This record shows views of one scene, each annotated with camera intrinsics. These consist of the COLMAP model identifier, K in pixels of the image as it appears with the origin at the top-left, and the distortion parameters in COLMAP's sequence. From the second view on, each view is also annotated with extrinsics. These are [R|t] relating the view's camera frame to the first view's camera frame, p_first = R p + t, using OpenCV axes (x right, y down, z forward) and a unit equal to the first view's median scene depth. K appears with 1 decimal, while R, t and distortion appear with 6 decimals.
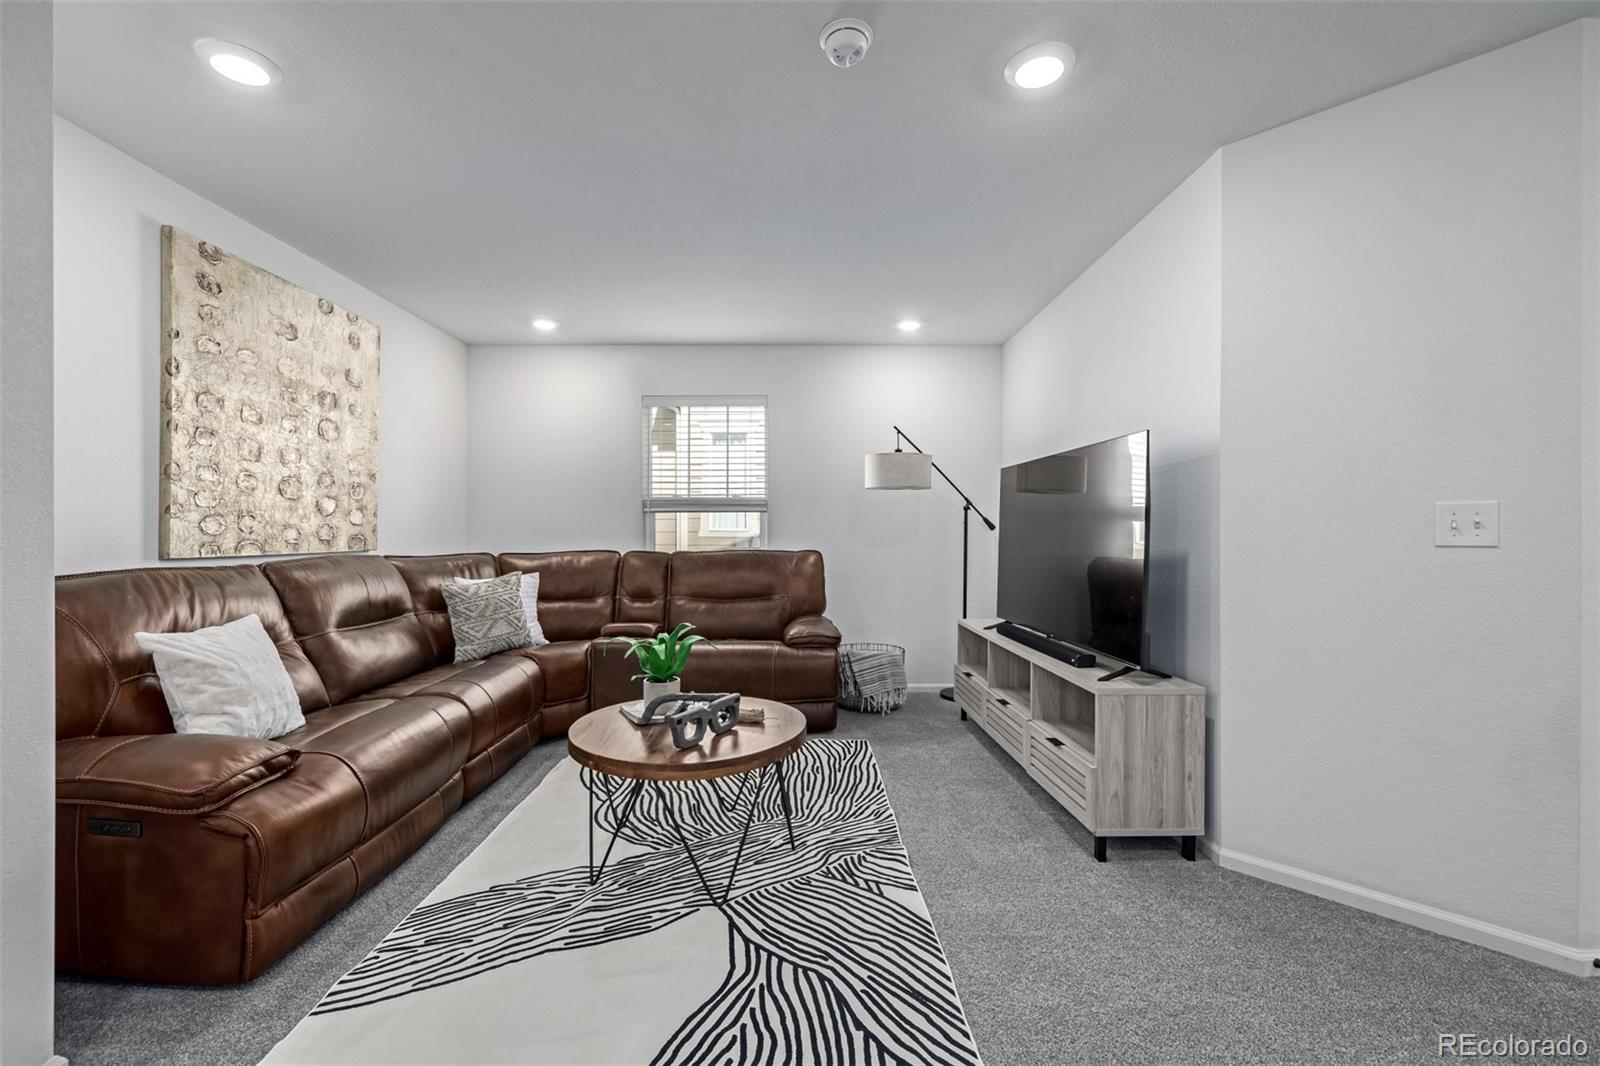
lens RADIAL K [[678.1, 0, 796.1], [0, 678.1, 532.7], [0, 0, 1]] dist [0.001234, 0.000108]
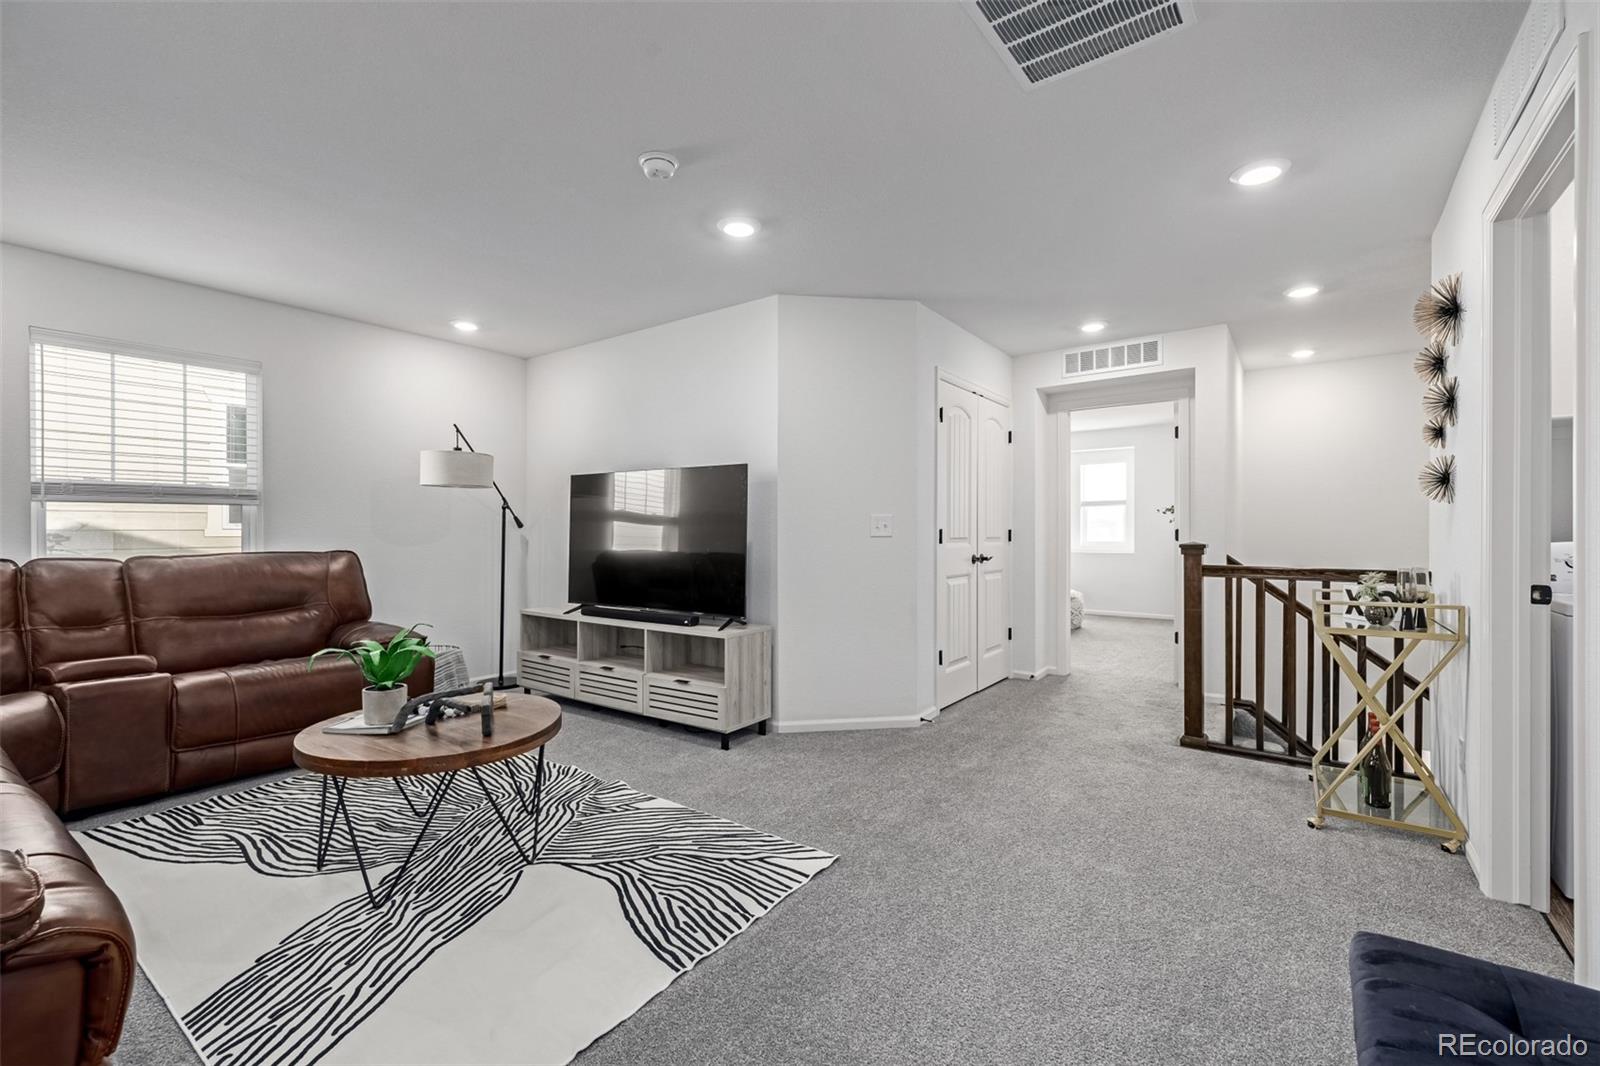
lens RADIAL K [[685.3, 0, 800.0], [0, 685.3, 533.0], [0, 0, 1]] dist [0.001134, 0.000048]
pose [[0.593122, -0.004275, 0.805101, -0.565913], [0.001297, 0.999990, 0.004355, -0.000445], [-0.805112, -0.001539, 0.593121, -0.021468]]
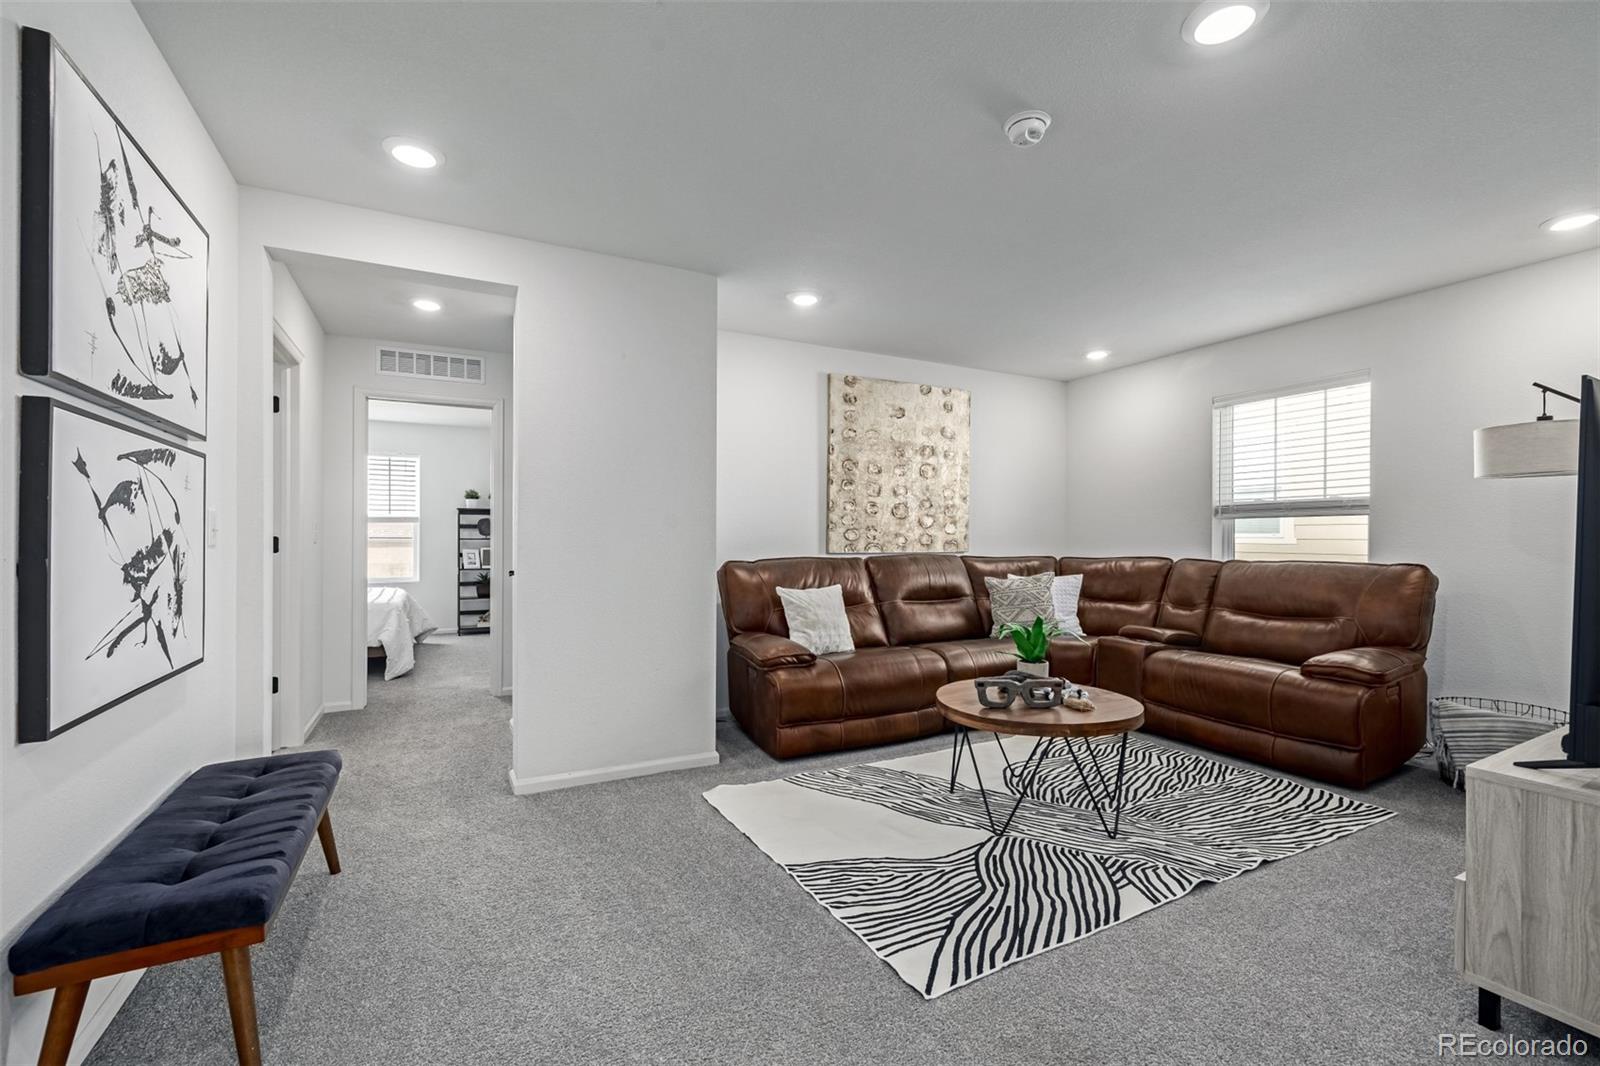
lens RADIAL K [[678.1, 0, 796.1], [0, 678.1, 532.7], [0, 0, 1]] dist [0.001234, 0.000108]
pose [[0.459310, -0.007112, -0.888248, 0.624360], [-0.002869, 0.999951, -0.009490, 0.000628], [0.888271, 0.006908, 0.459267, 0.063366]]
